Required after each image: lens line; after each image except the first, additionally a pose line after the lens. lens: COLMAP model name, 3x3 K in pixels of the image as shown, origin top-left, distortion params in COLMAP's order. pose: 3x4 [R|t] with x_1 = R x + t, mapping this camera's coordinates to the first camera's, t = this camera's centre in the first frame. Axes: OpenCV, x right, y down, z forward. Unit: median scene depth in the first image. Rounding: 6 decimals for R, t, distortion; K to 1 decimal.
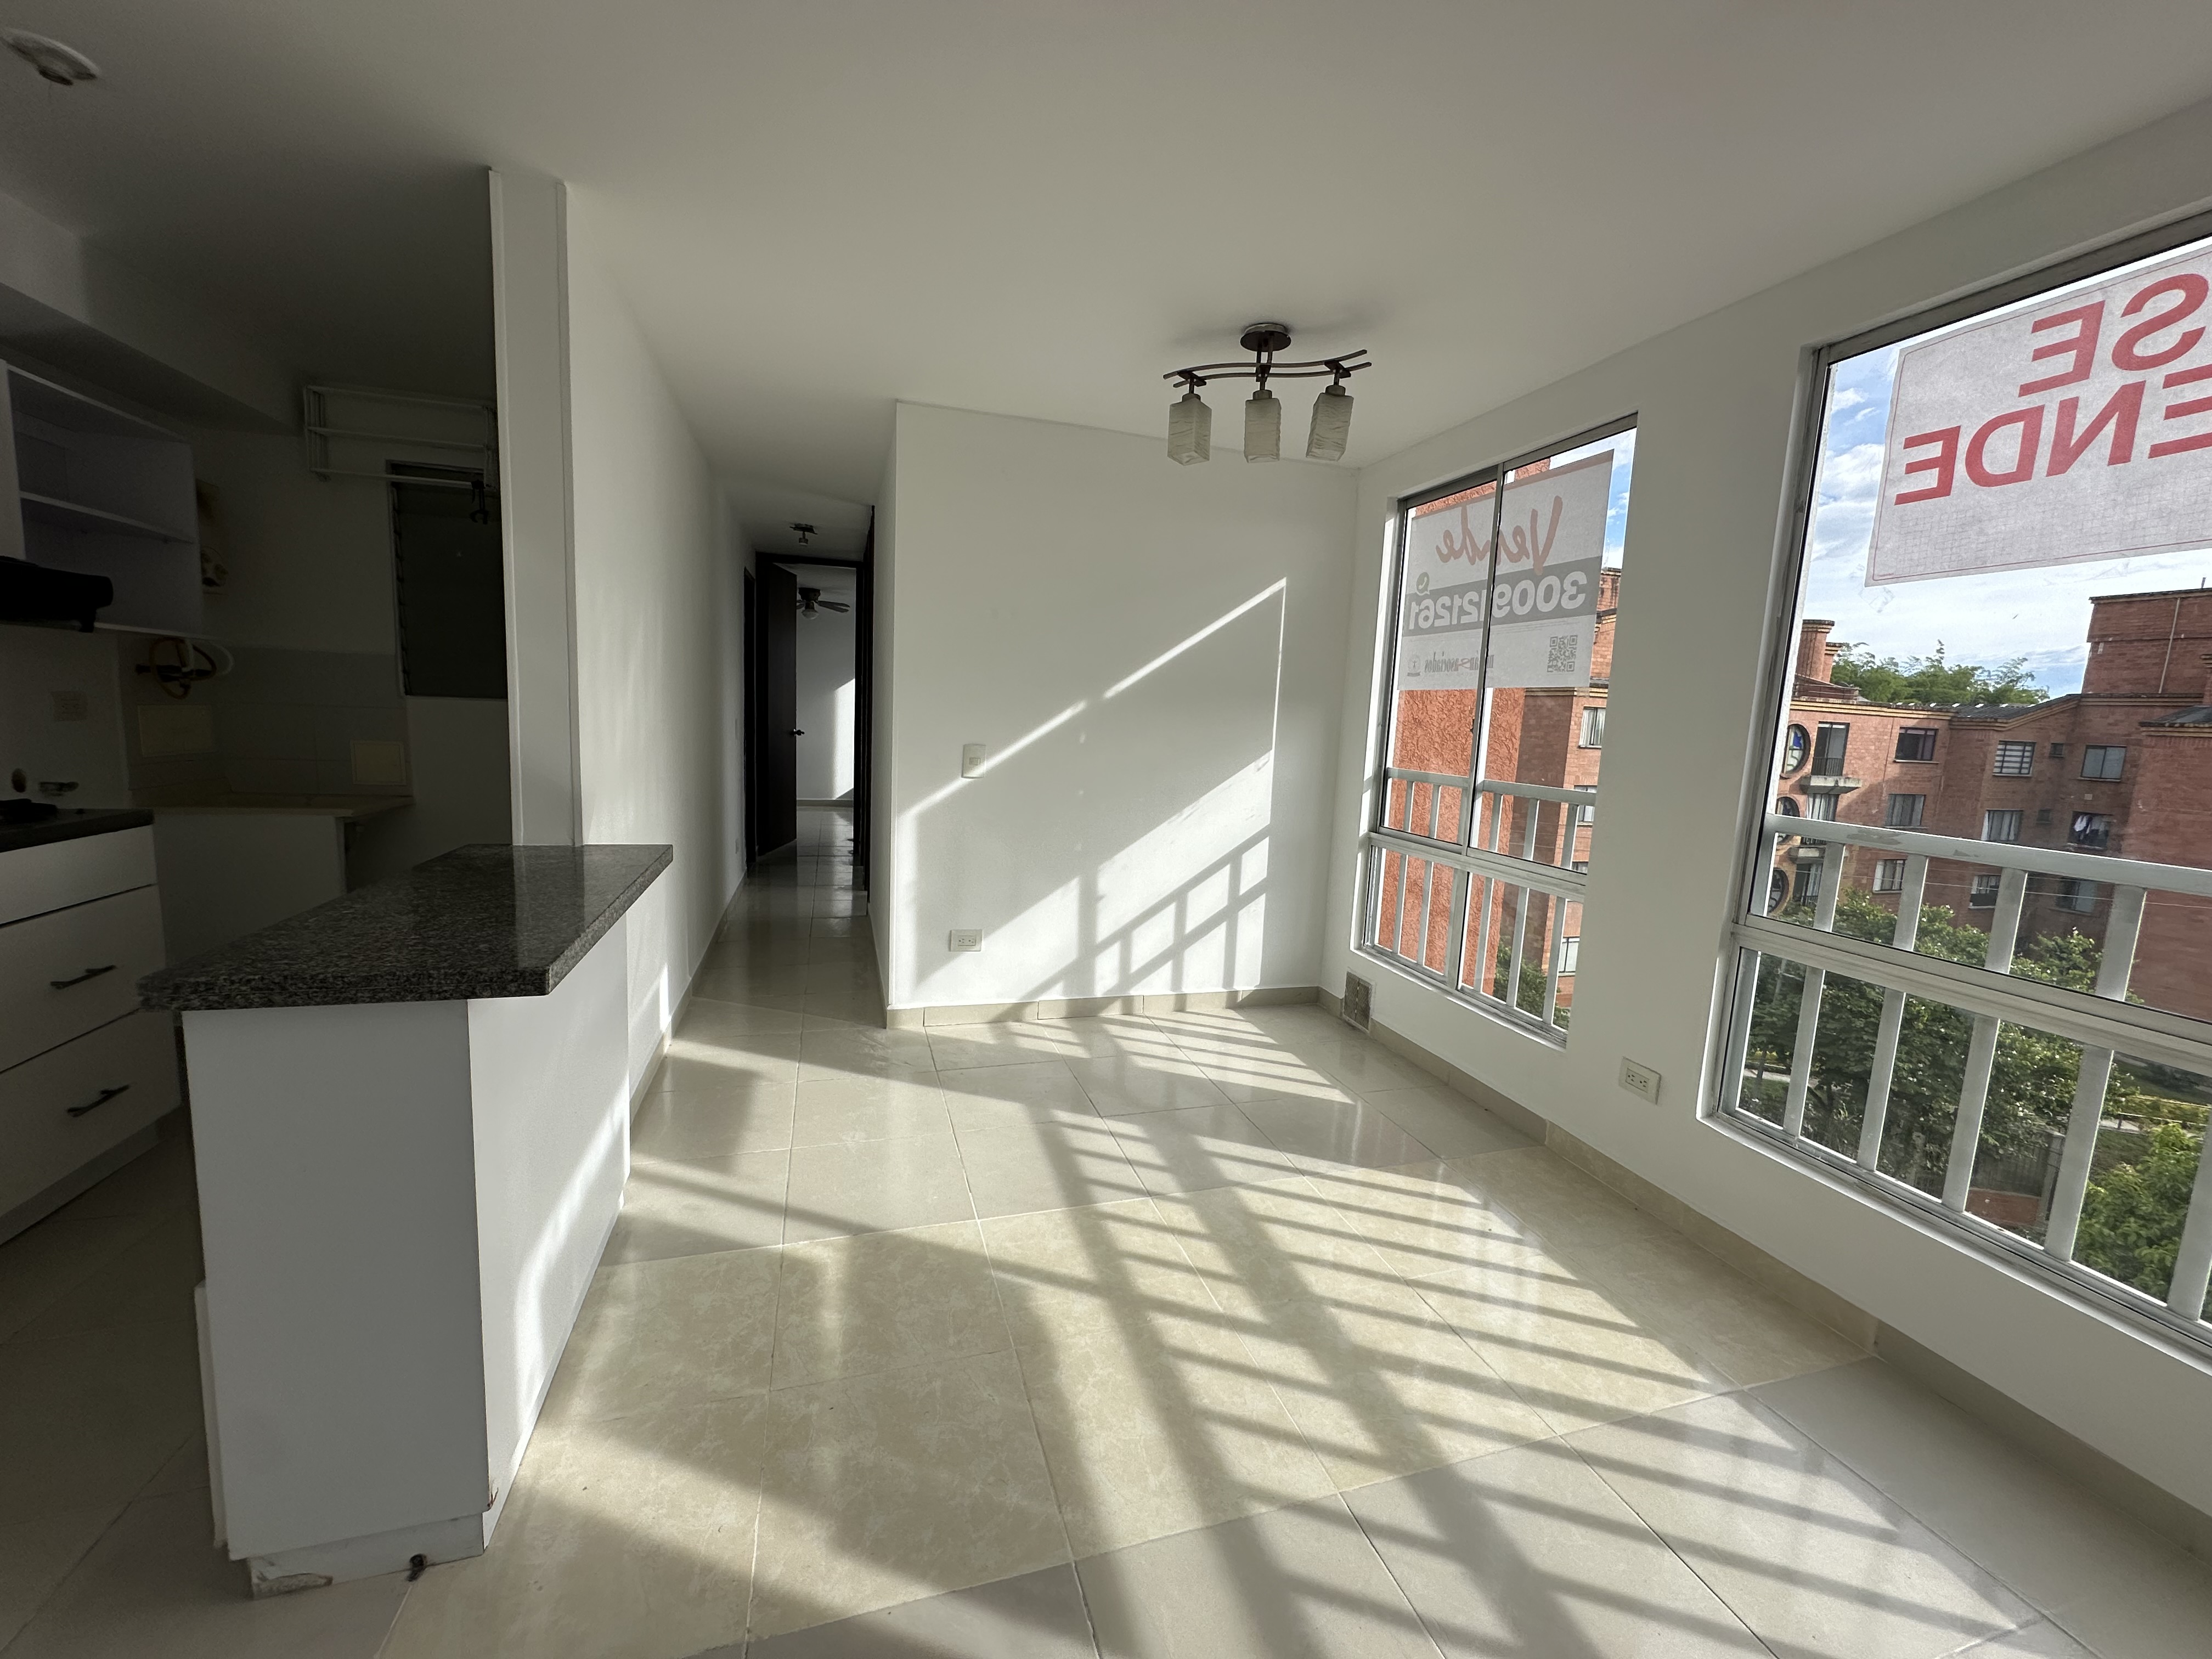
lens RADIAL K [[880.5, 0, 1108.0], [0, 880.5, 826.0], [0, 0, 1]] dist [-0.002895, 0.000634]
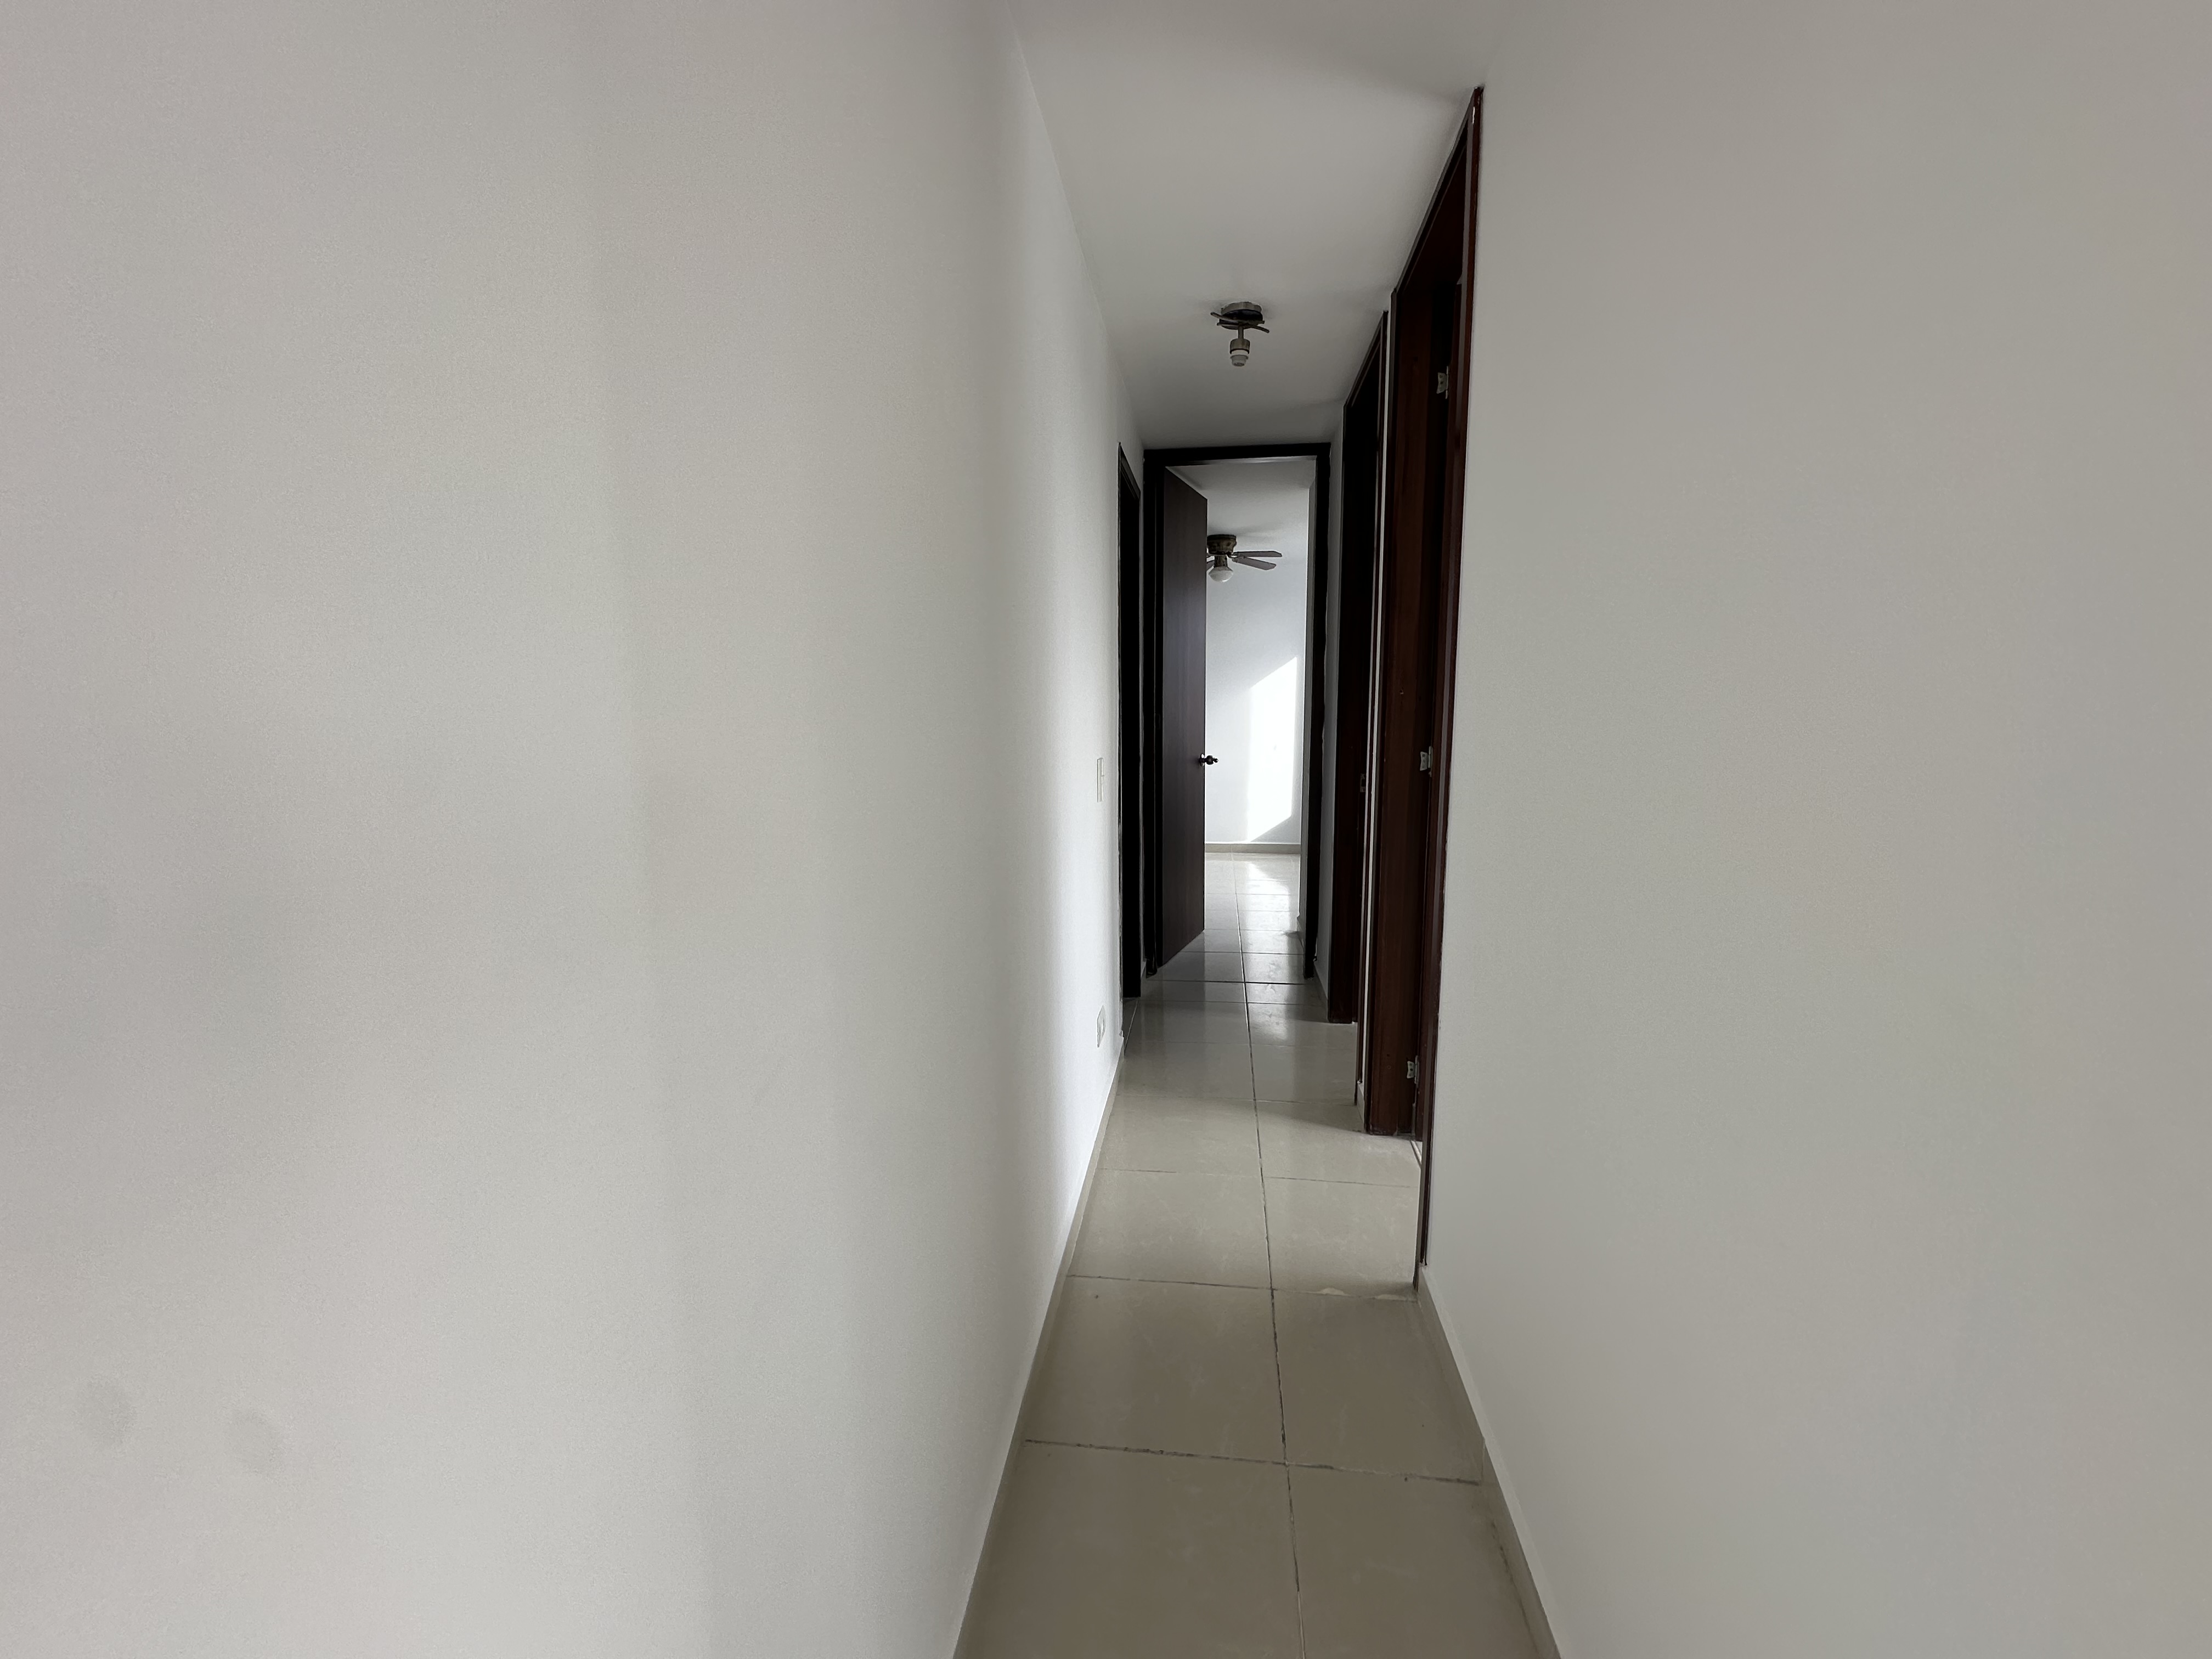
lens RADIAL K [[887.9, 0, 1103.8], [0, 887.9, 825.3], [0, 0, 1]] dist [-0.000919, 0.000107]
pose [[0.907929, 0.007908, -0.419049, -0.449533], [-0.004741, 0.999952, 0.008598, -0.184837], [0.419097, -0.005819, 0.907923, 1.159661]]
